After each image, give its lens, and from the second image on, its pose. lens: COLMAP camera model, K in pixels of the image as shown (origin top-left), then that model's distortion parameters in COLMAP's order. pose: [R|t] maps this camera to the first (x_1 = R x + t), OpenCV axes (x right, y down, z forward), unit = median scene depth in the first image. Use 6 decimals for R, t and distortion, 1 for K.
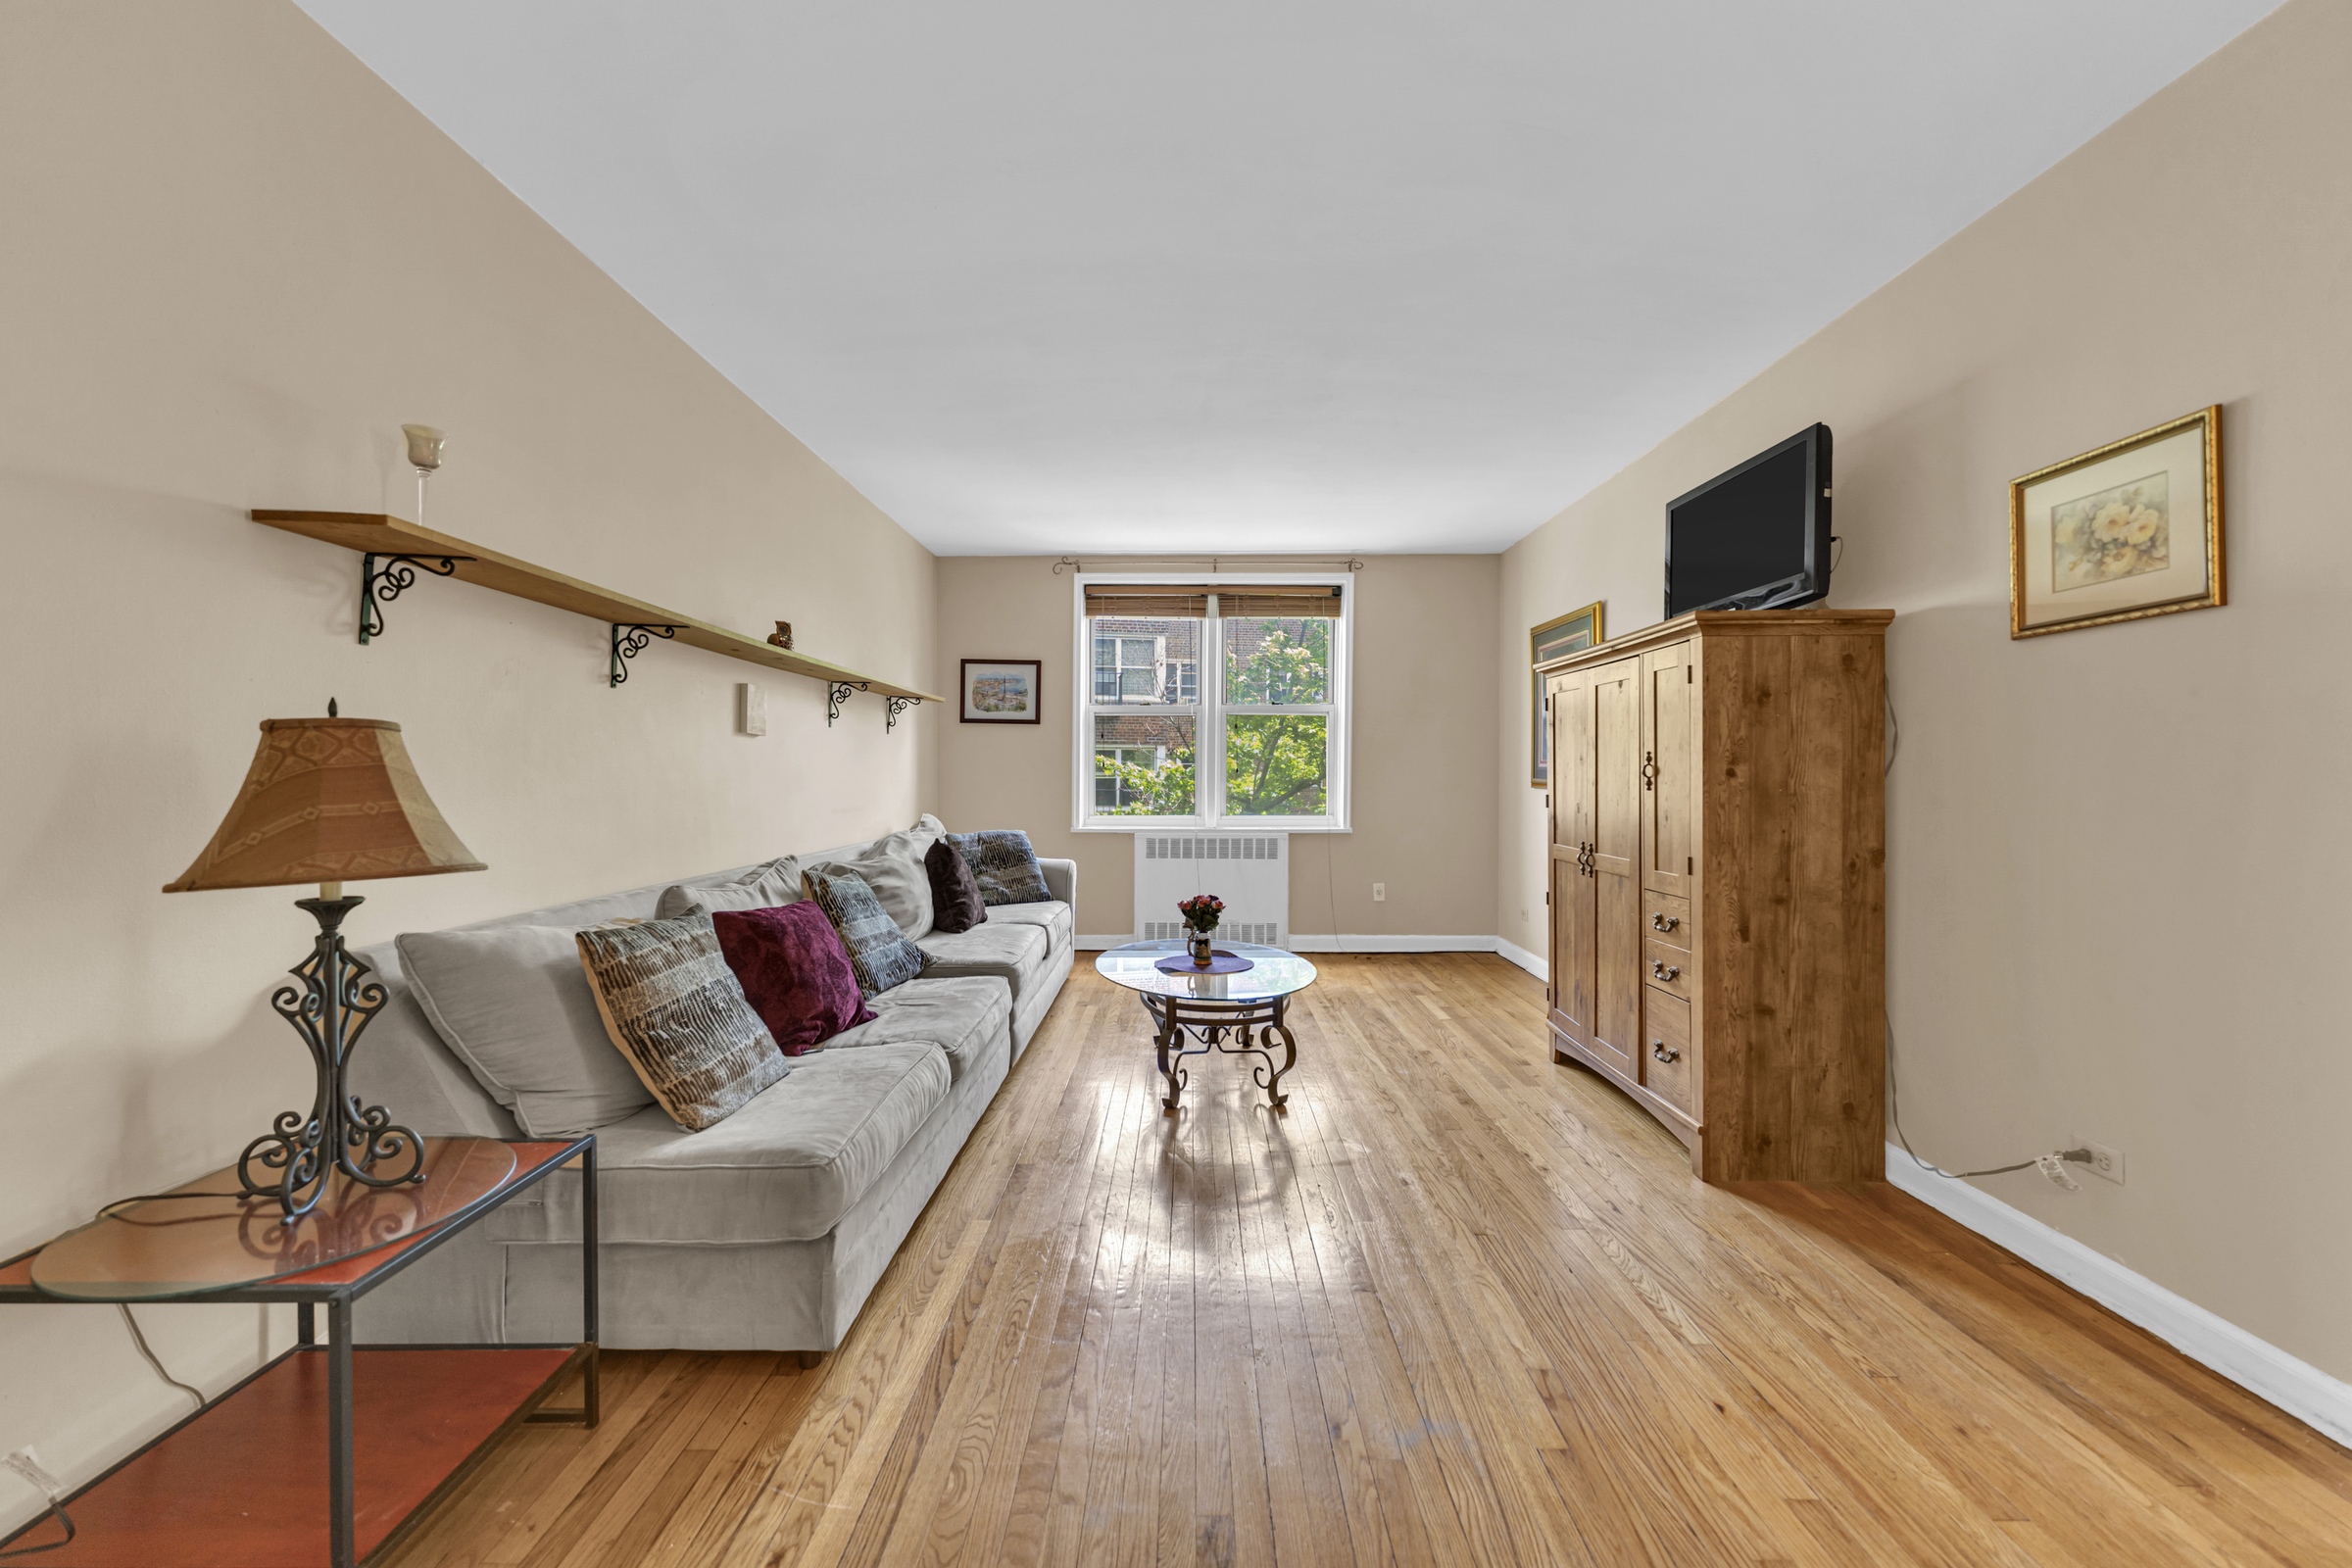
lens RADIAL K [[983.7, 0, 1176.0], [0, 983.7, 784.0], [0, 0, 1]] dist [-0.000355, -0.000014]
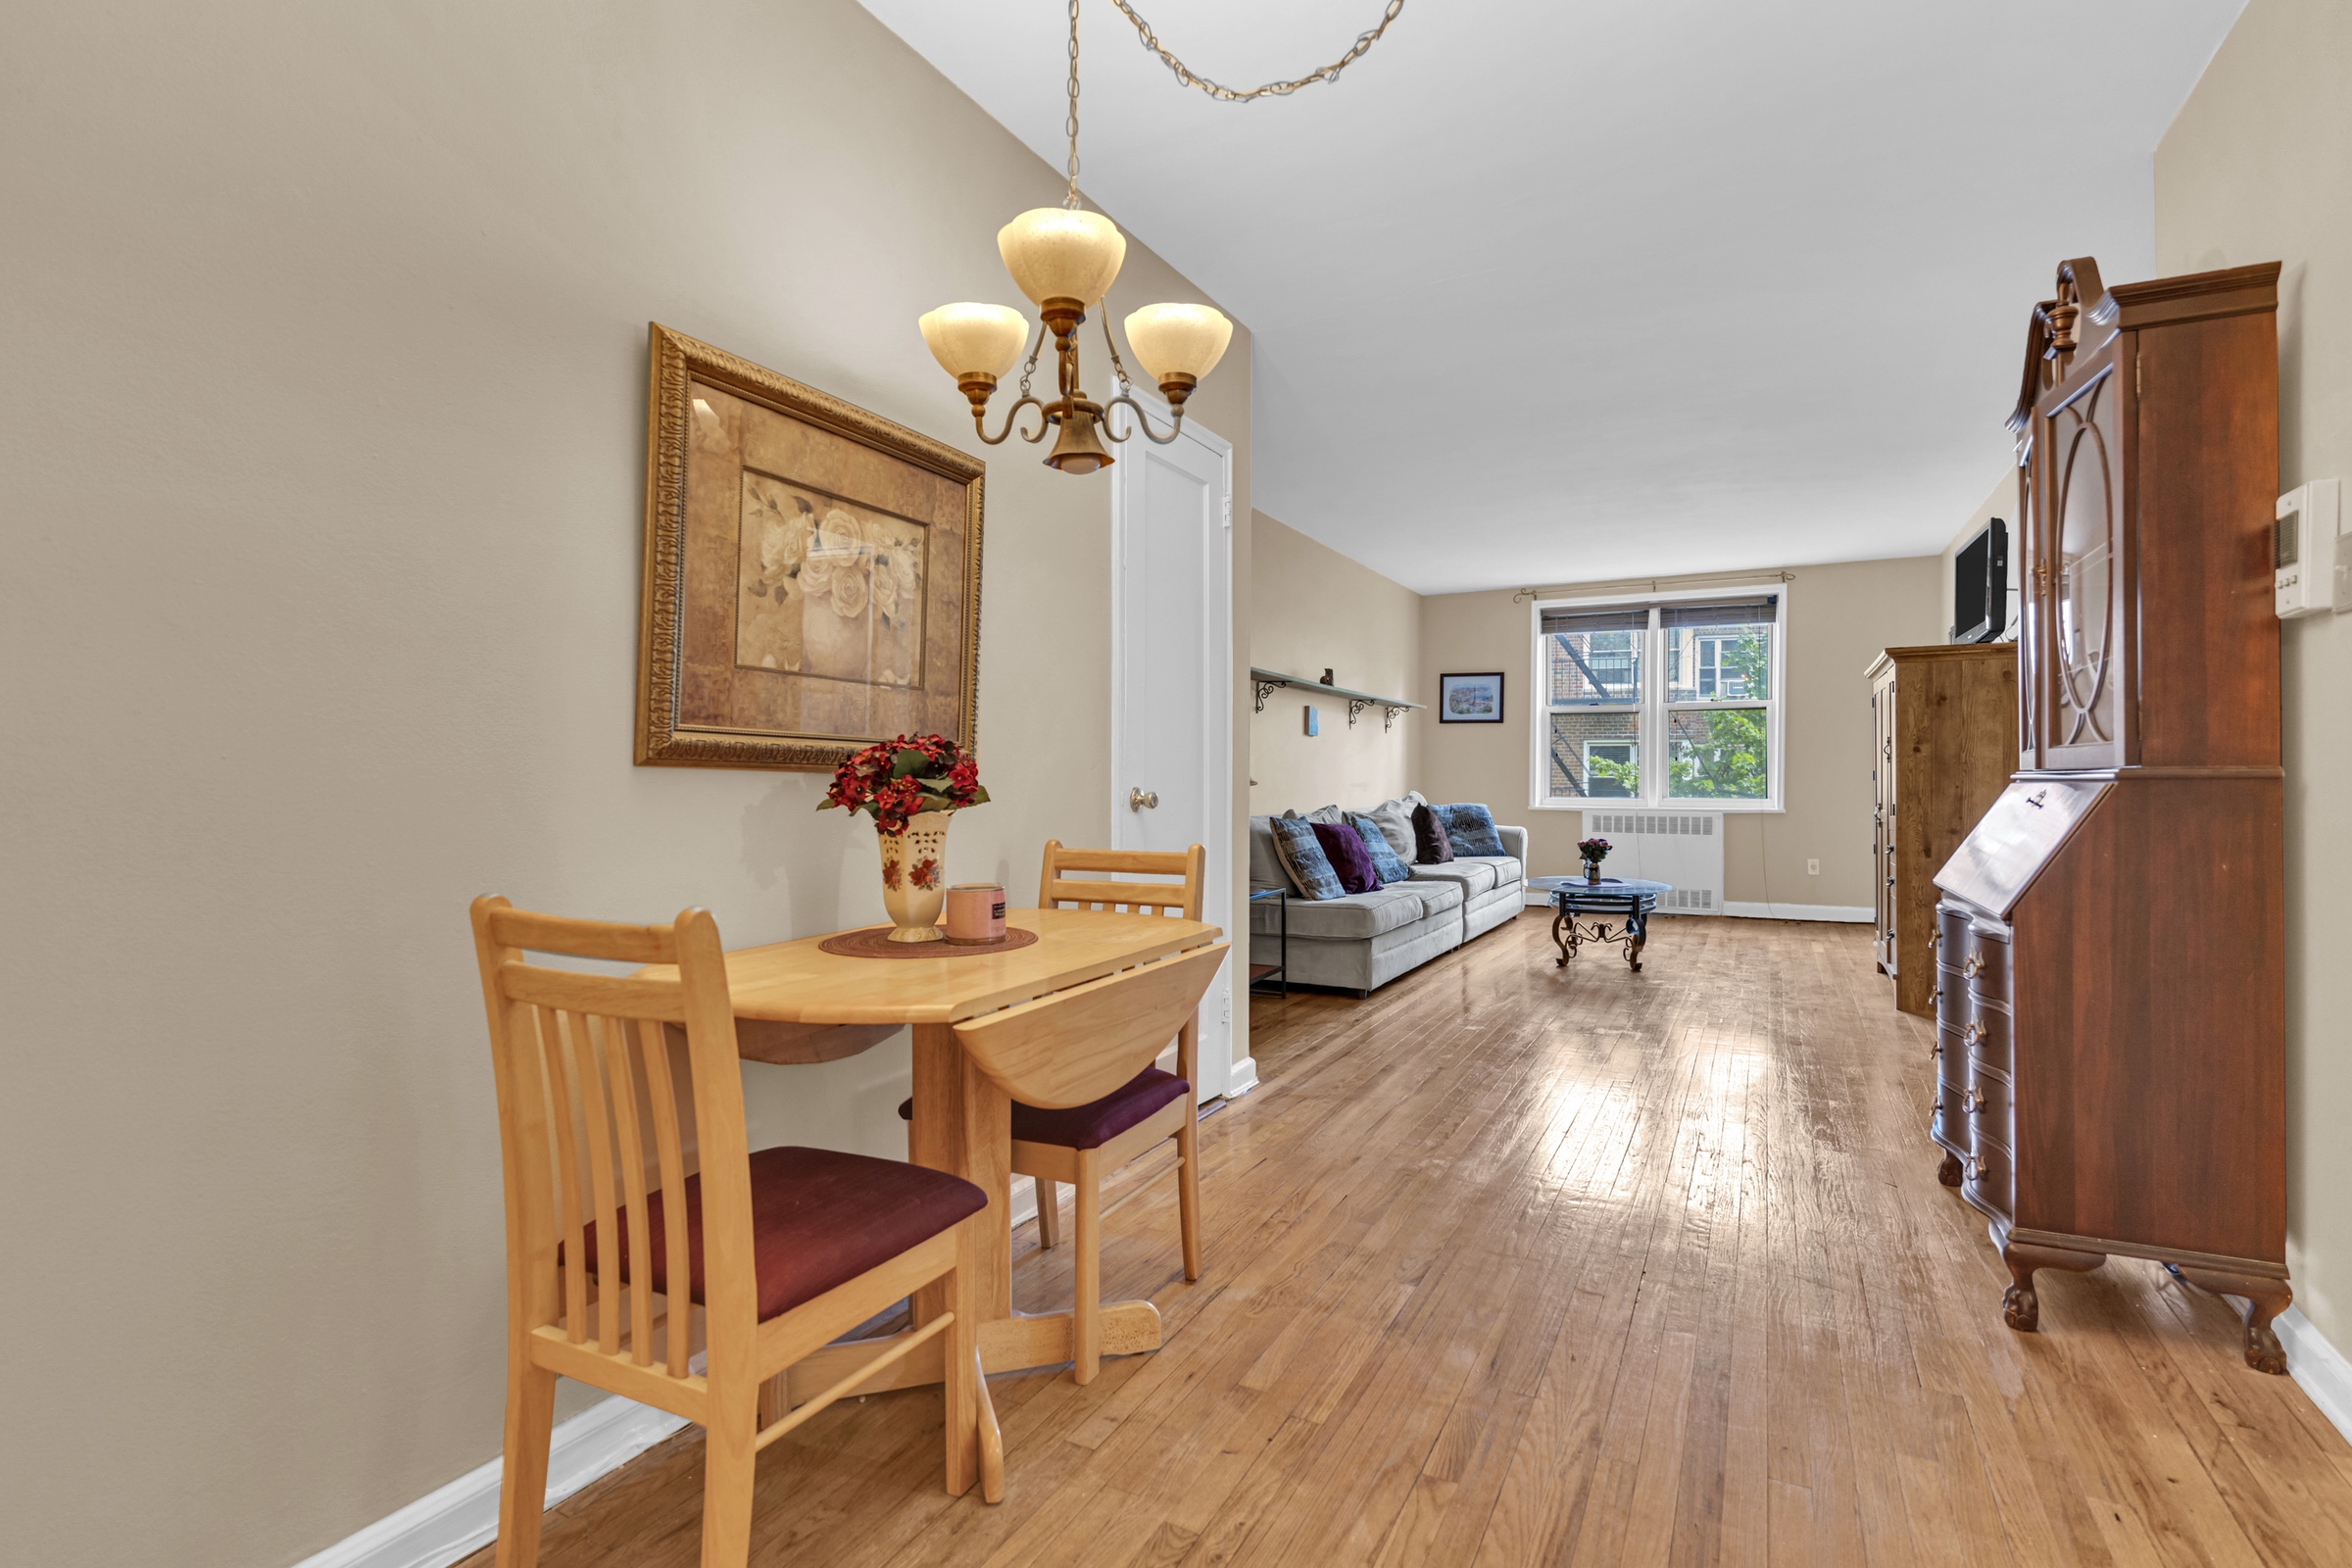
lens RADIAL K [[1186.3, 0, 1176.0], [0, 1186.3, 784.0], [0, 0, 1]] dist [0.001781, 0.000082]
pose [[0.900699, 0.000681, -0.434443, 0.168577], [-0.003077, 0.999984, -0.004810, 0.029629], [0.434432, 0.005669, 0.900687, -0.637986]]
